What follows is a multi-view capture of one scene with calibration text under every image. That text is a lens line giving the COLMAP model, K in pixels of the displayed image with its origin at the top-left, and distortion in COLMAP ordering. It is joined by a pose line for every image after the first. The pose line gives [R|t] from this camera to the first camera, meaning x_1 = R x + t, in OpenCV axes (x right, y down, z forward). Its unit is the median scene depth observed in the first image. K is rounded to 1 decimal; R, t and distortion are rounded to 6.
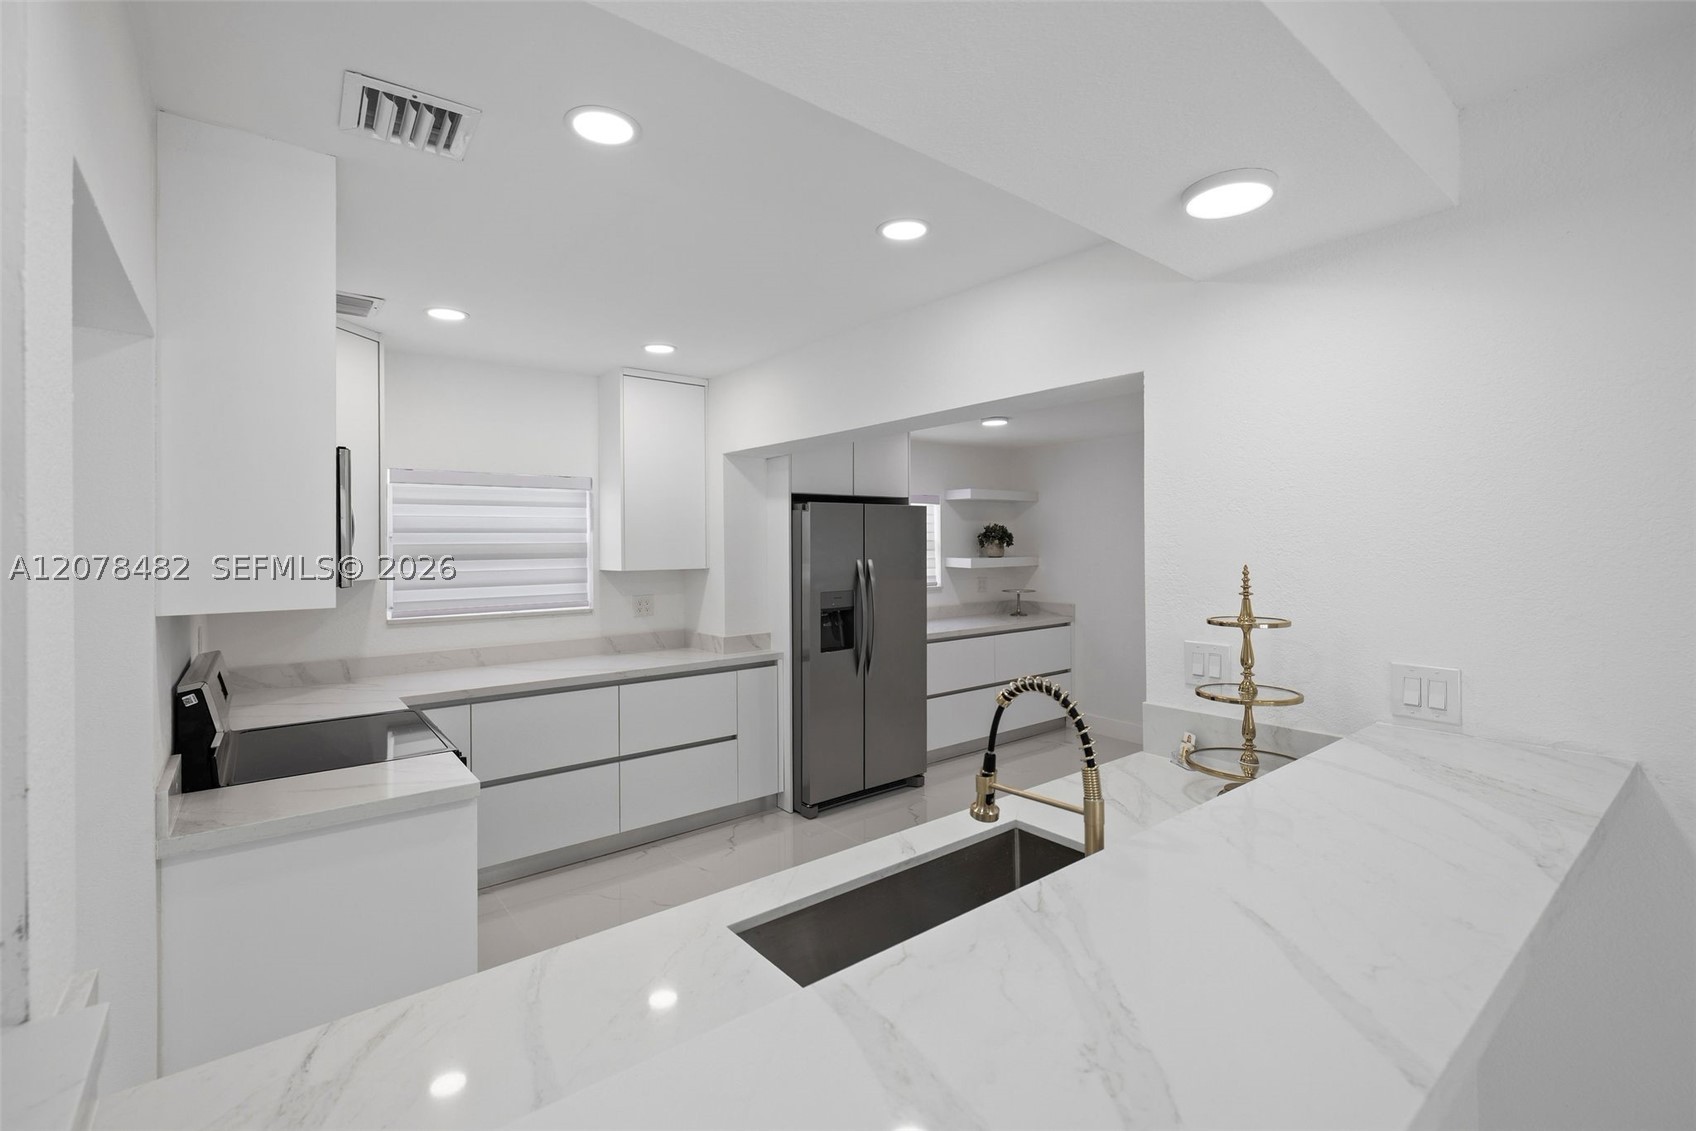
lens RADIAL K [[730.9, 0, 841.1], [0, 730.9, 549.0], [0, 0, 1]] dist [0.001351, -0.000069]
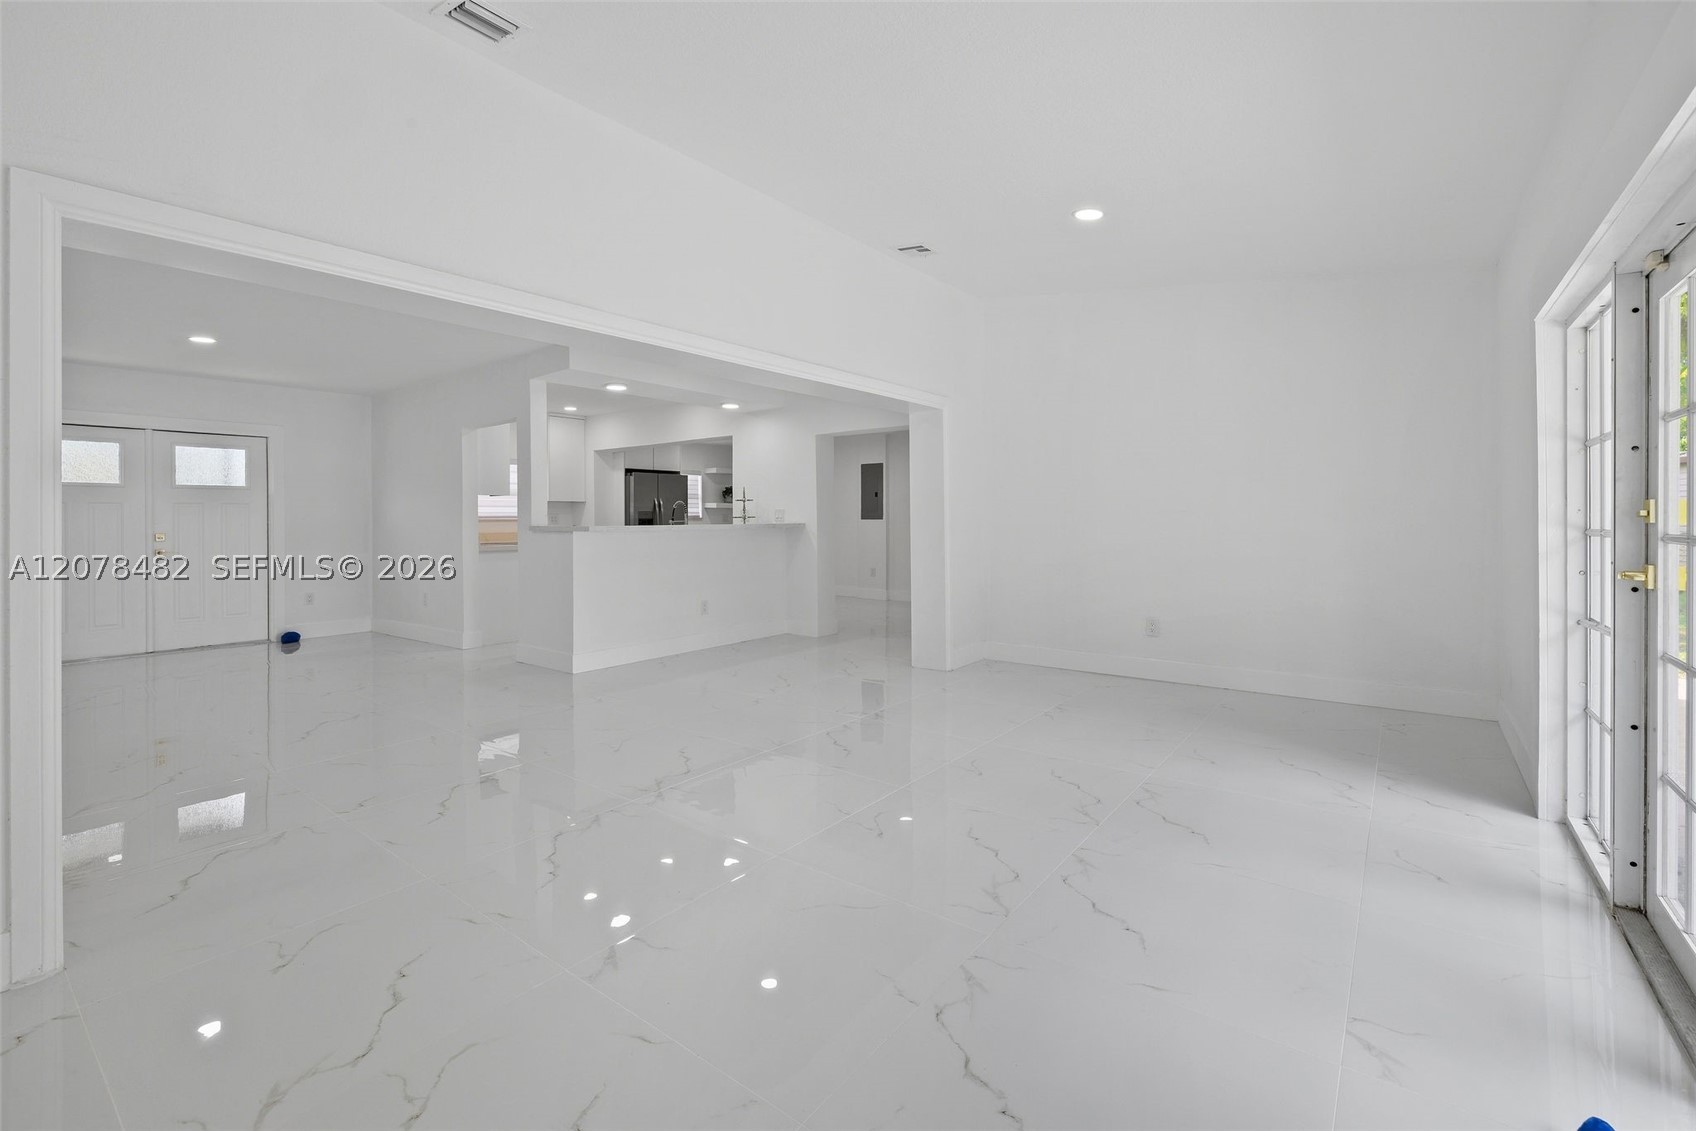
lens RADIAL K [[730.9, 0, 826.3], [0, 730.9, 522.2], [0, 0, 1]] dist [0.001351, -0.000069]
pose [[0.975057, -0.002153, 0.221944, 0.037508], [0.003444, 0.999979, -0.005434, 0.103657], [-0.221928, 0.006063, 0.975044, -1.340452]]
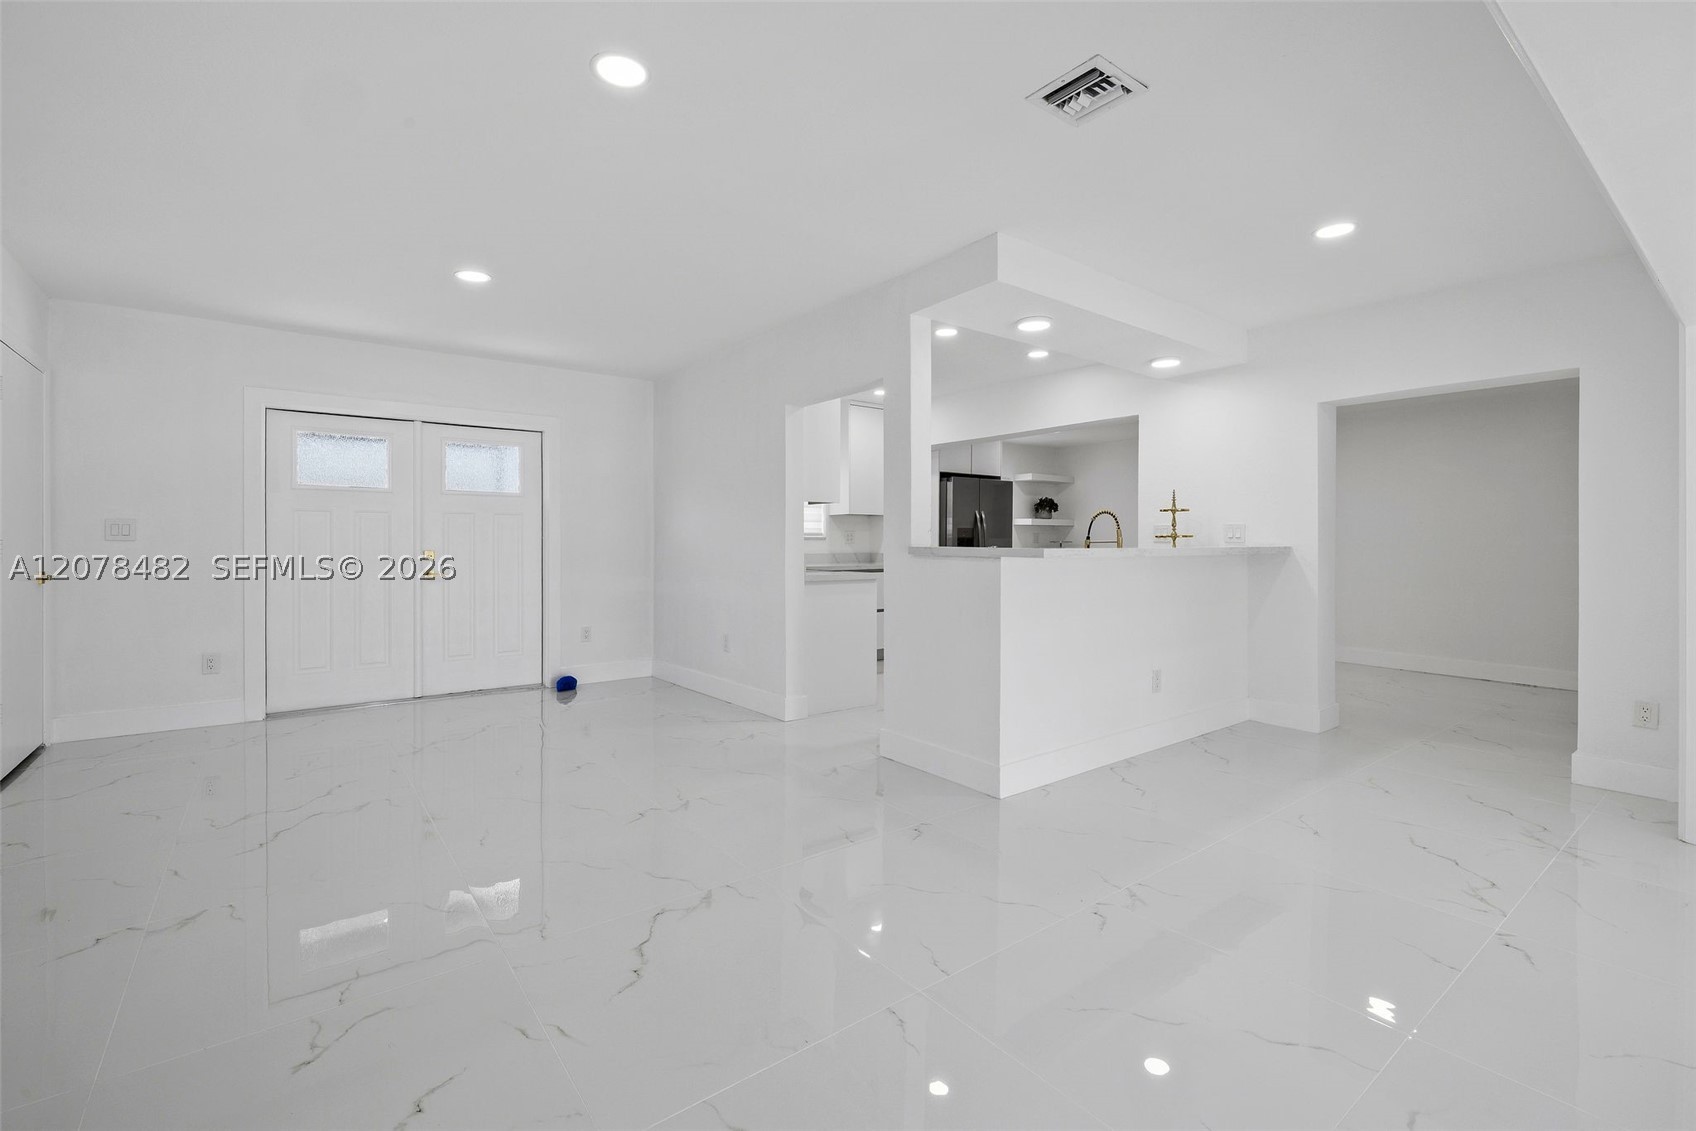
lens RADIAL K [[730.9, 0, 822.1], [0, 730.9, 550.9], [0, 0, 1]] dist [0.001351, -0.000069]
pose [[0.999273, 0.007795, -0.037308, -0.274381], [-0.007626, 0.999960, 0.004684, 0.103880], [0.037343, -0.004397, 0.999293, -0.745250]]
